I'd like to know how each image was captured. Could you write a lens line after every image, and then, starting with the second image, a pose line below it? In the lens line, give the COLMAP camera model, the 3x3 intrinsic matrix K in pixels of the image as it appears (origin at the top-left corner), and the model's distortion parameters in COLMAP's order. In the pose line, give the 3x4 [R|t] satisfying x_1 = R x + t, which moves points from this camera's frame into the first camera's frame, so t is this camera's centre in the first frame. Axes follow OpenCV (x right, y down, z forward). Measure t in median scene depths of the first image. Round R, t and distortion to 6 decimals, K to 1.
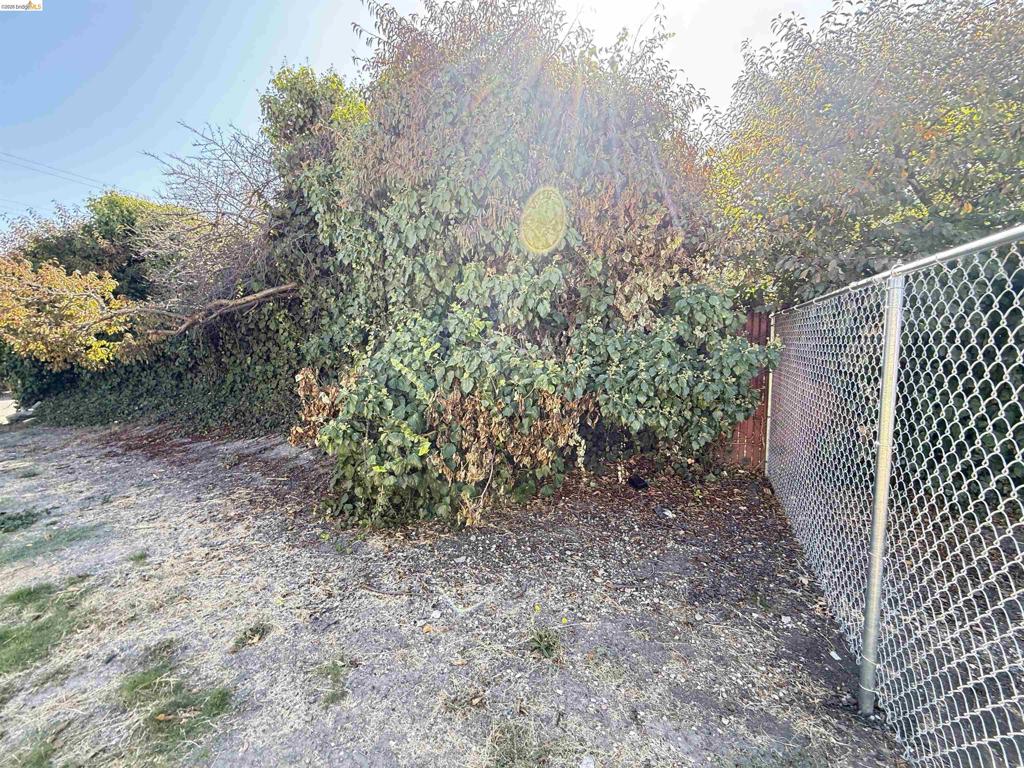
lens RADIAL K [[405.9, 0, 509.1], [0, 405.9, 382.7], [0, 0, 1]] dist [-0.001478, 0.000091]
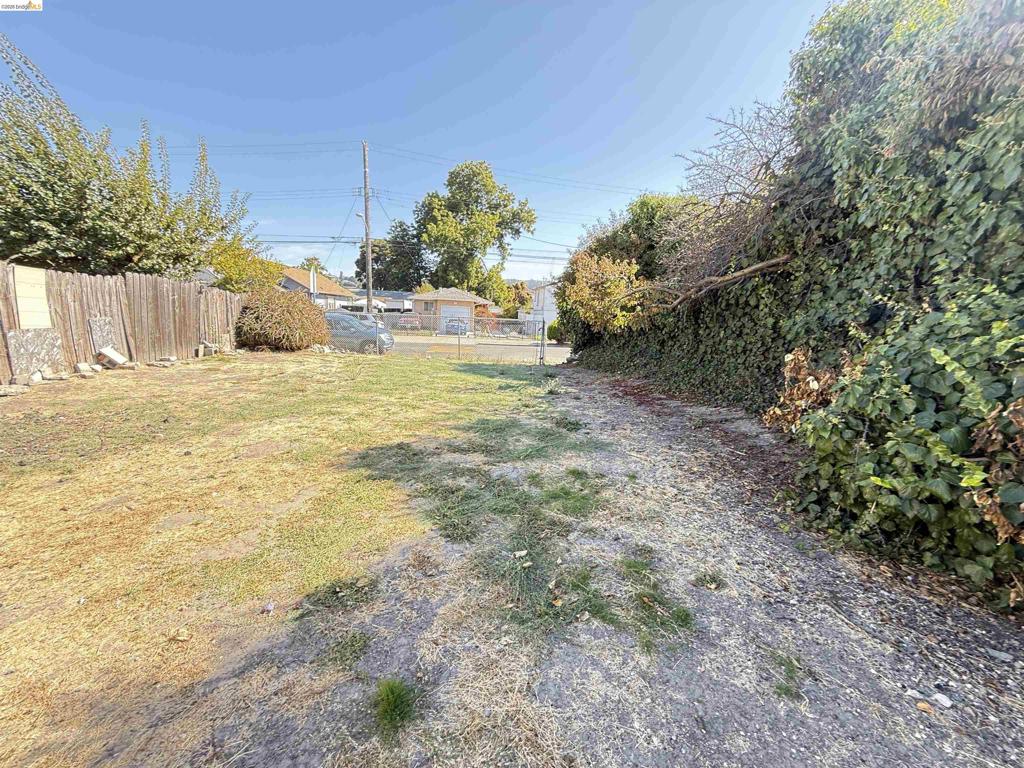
lens RADIAL K [[405.9, 0, 509.1], [0, 405.9, 382.7], [0, 0, 1]] dist [-0.001478, 0.000091]
pose [[0.519571, 0.175342, -0.836243, -0.044154], [-0.124225, 0.983819, 0.129102, 0.003640], [0.845349, 0.036805, 0.532946, -0.048618]]
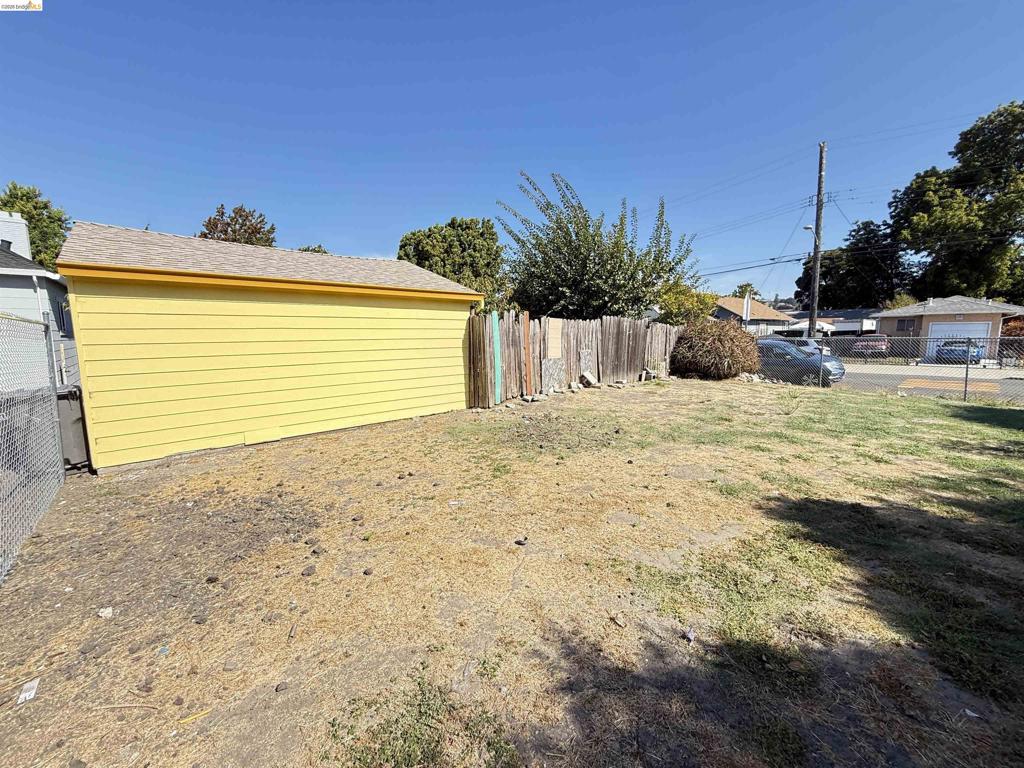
lens RADIAL K [[405.9, 0, 509.1], [0, 405.9, 382.7], [0, 0, 1]] dist [-0.001478, 0.000091]
pose [[-0.400914, 0.121777, -0.907986, -0.079066], [-0.064888, 0.984862, 0.160738, 0.004931], [0.913815, 0.123359, -0.386944, -0.090168]]
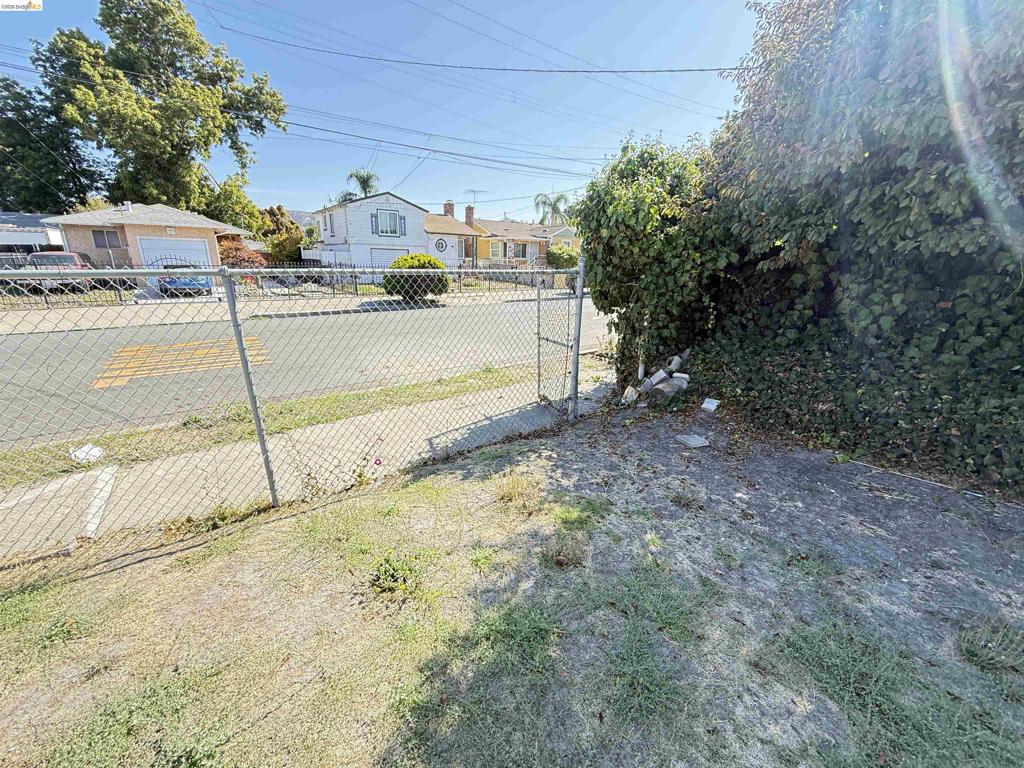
lens RADIAL K [[405.9, 0, 509.1], [0, 405.9, 382.7], [0, 0, 1]] dist [-0.001478, 0.000091]
pose [[0.883996, 0.164498, -0.437597, -5.731432], [-0.069219, 0.971787, 0.225476, -0.121323], [0.462342, -0.169030, 0.870442, 2.427189]]
